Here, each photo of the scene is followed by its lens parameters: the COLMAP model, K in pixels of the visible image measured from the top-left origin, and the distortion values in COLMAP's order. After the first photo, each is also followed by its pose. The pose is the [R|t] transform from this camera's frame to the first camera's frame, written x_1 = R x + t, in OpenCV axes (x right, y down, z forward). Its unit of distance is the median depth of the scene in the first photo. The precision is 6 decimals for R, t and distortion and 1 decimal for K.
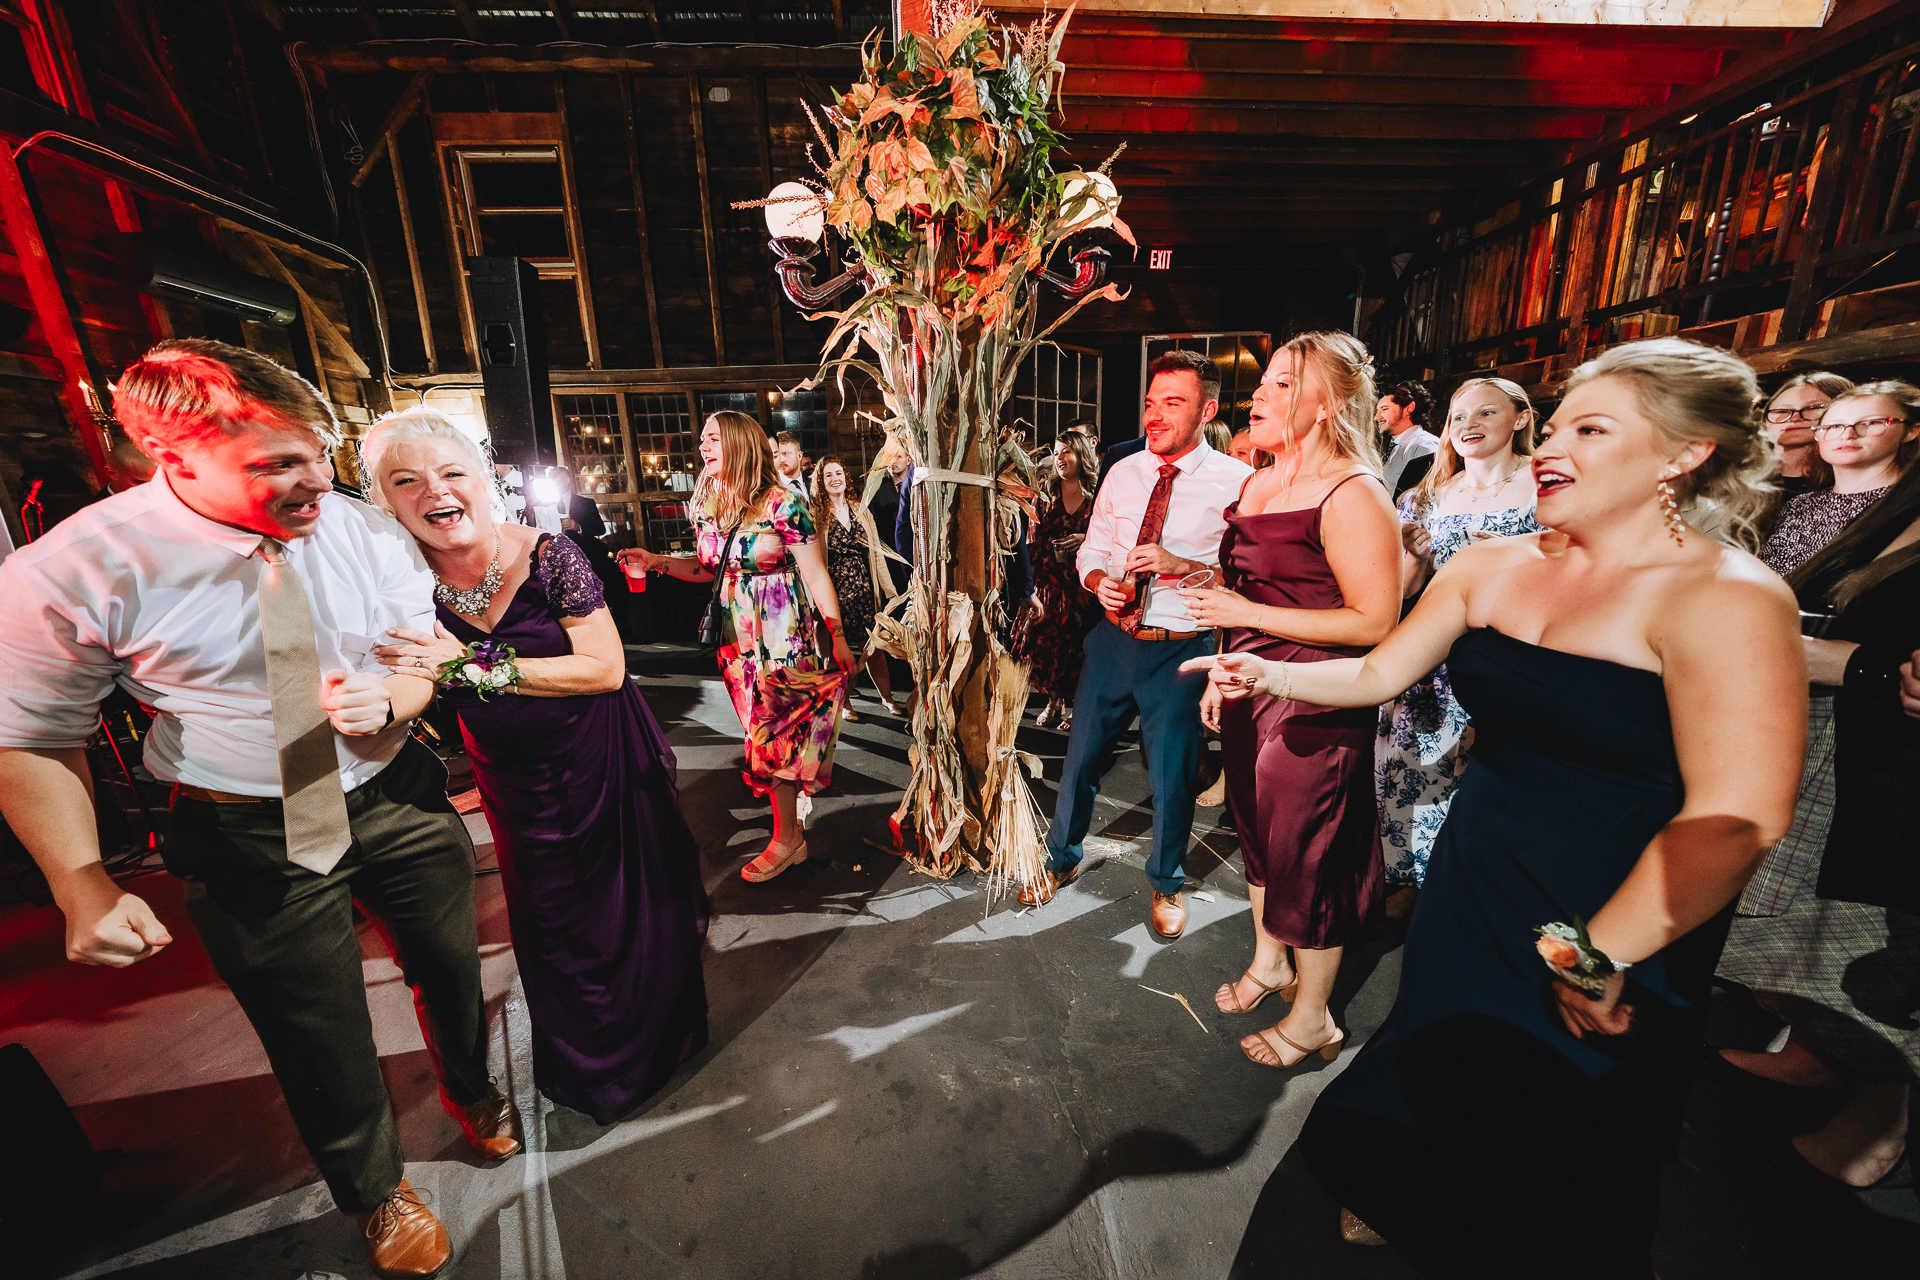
lens RADIAL K [[657.8, 0, 950.4], [0, 657.8, 645.7], [0, 0, 1]] dist [-0.007195, 0.000763]
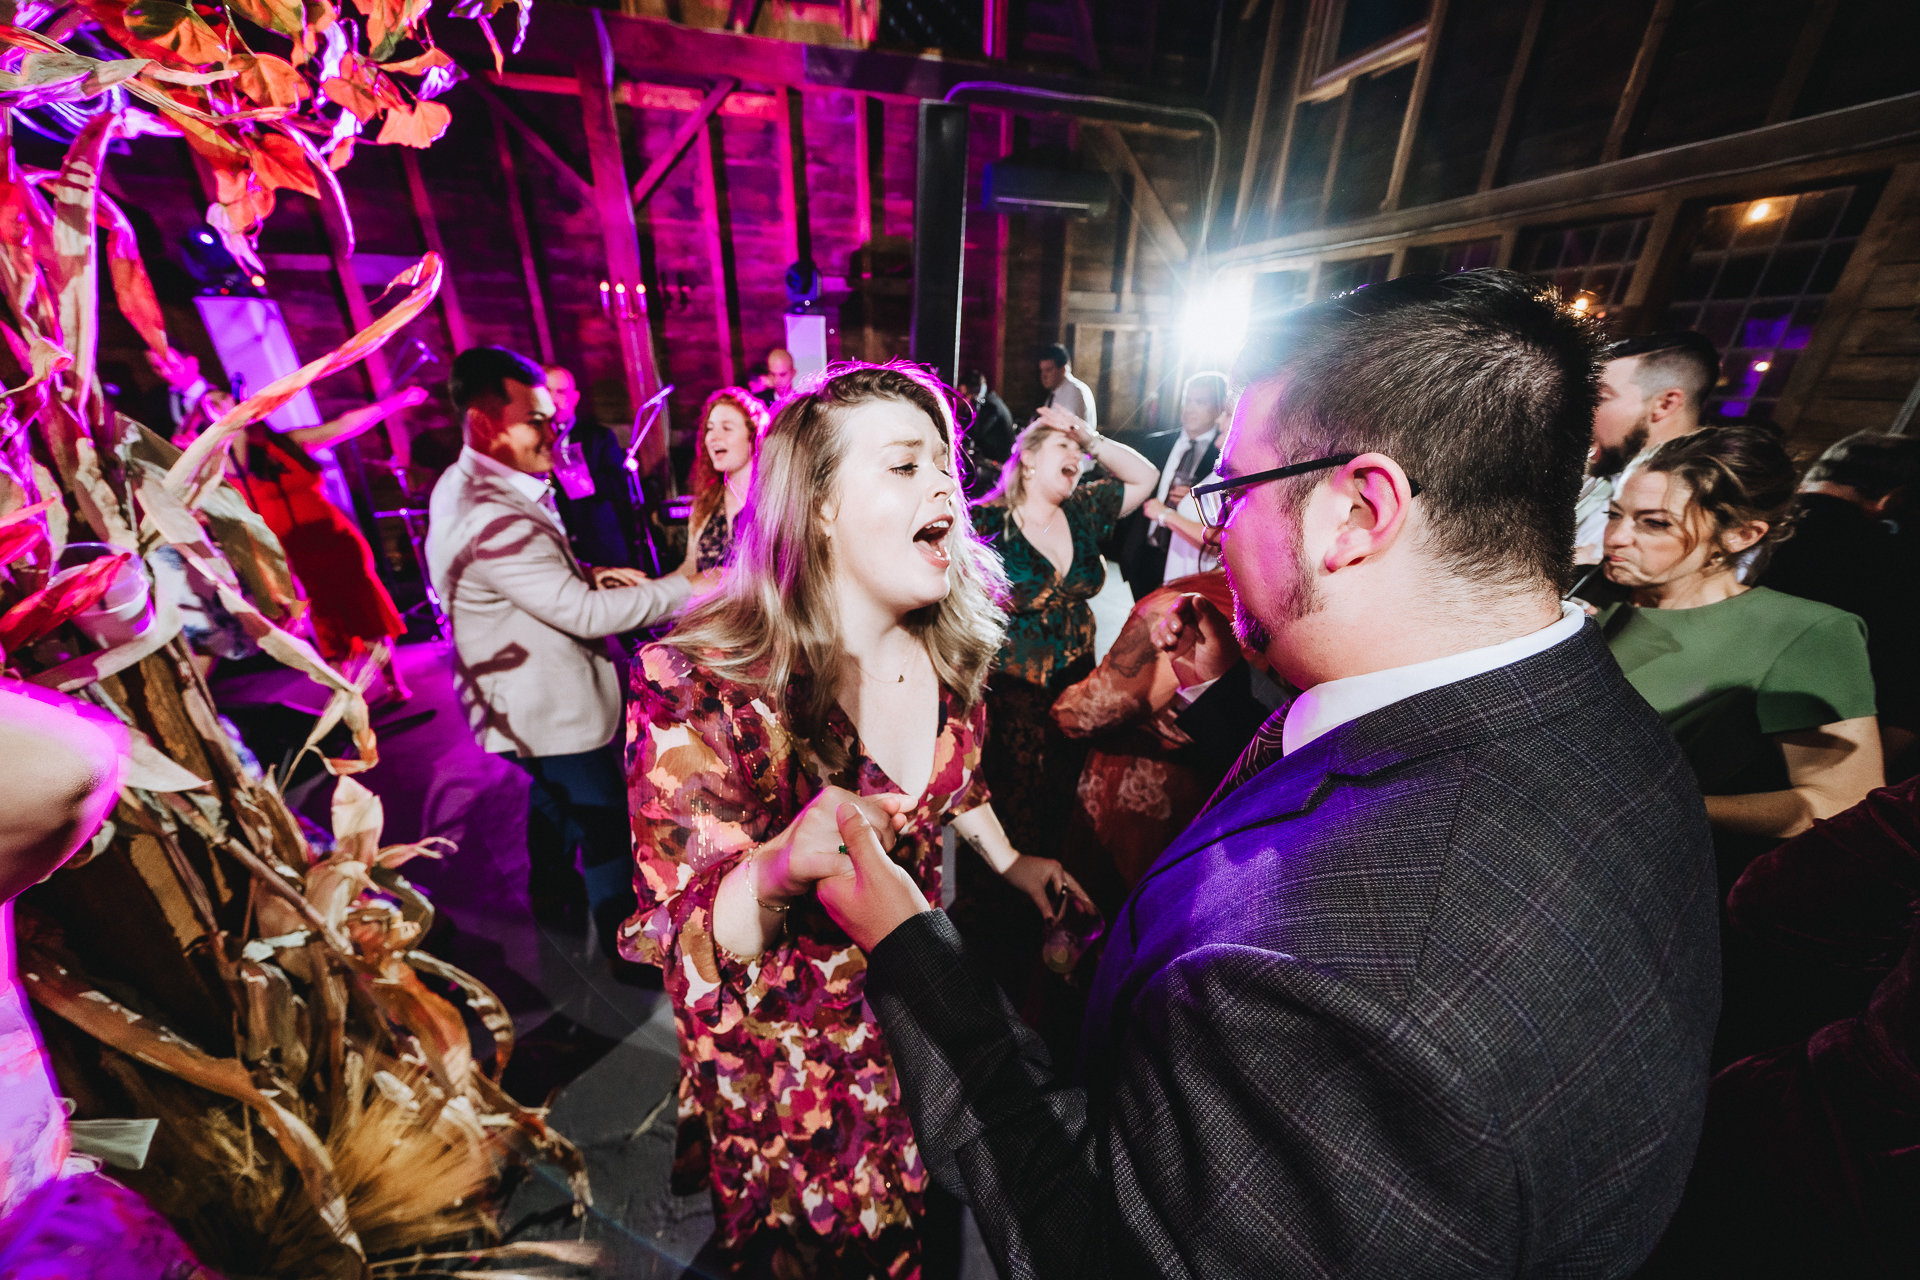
lens RADIAL K [[657.8, 0, 936.9], [0, 657.8, 653.3], [0, 0, 1]] dist [-0.007195, 0.000763]
pose [[0.195144, 0.428303, -0.882312, 0.151752], [-0.255481, 0.890749, 0.375893, -0.175019], [0.946915, 0.152061, 0.283247, 0.499625]]
